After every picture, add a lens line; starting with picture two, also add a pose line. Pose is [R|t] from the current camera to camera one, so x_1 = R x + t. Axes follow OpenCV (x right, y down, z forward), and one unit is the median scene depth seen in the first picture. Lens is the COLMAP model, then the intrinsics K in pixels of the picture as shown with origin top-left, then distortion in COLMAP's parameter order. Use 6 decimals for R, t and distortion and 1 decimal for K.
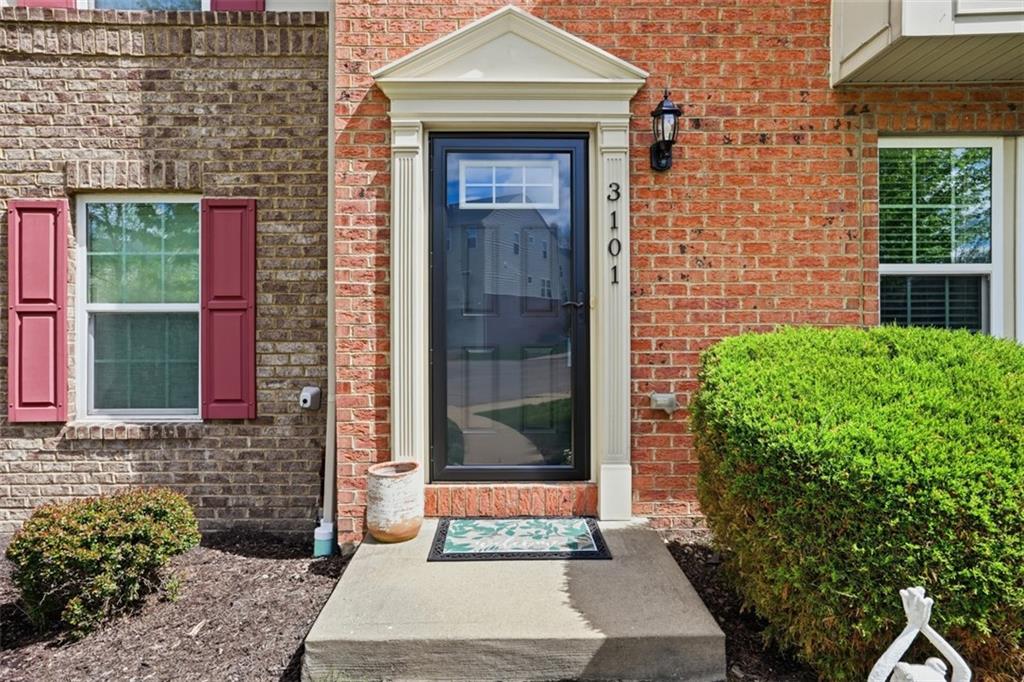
lens RADIAL K [[473.0, 0, 512.0], [0, 473.0, 341.0], [0, 0, 1]] dist [-0.028702, -0.000012]
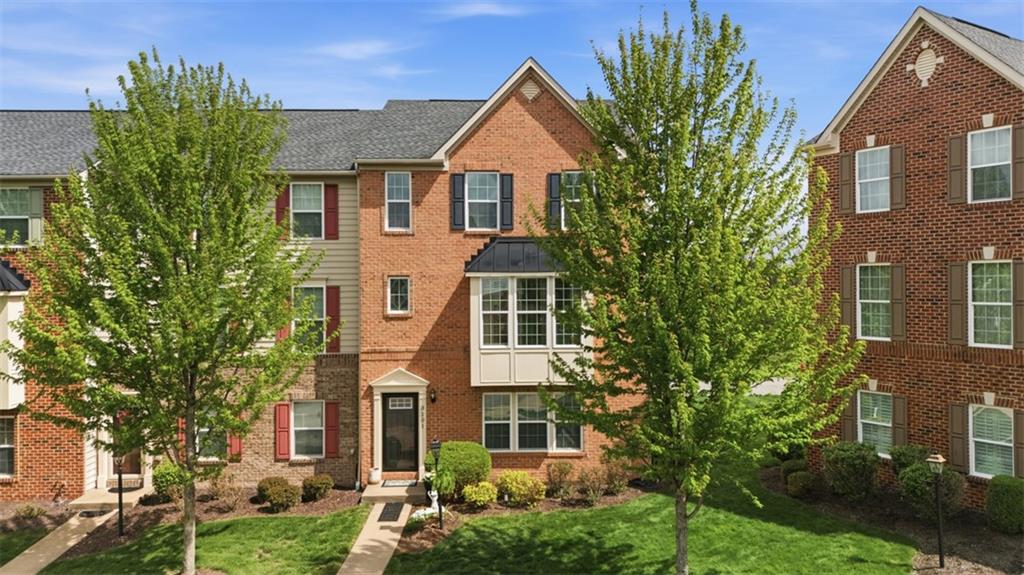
lens RADIAL K [[745.7, 0, 512.0], [0, 745.7, 287.5], [0, 0, 1]] dist [0.065670, -0.062034]
pose [[0.999703, -0.001246, -0.024353, 1.240307], [0.001492, 0.999948, 0.010116, -1.533612], [0.024339, -0.010149, 0.999652, -6.105676]]
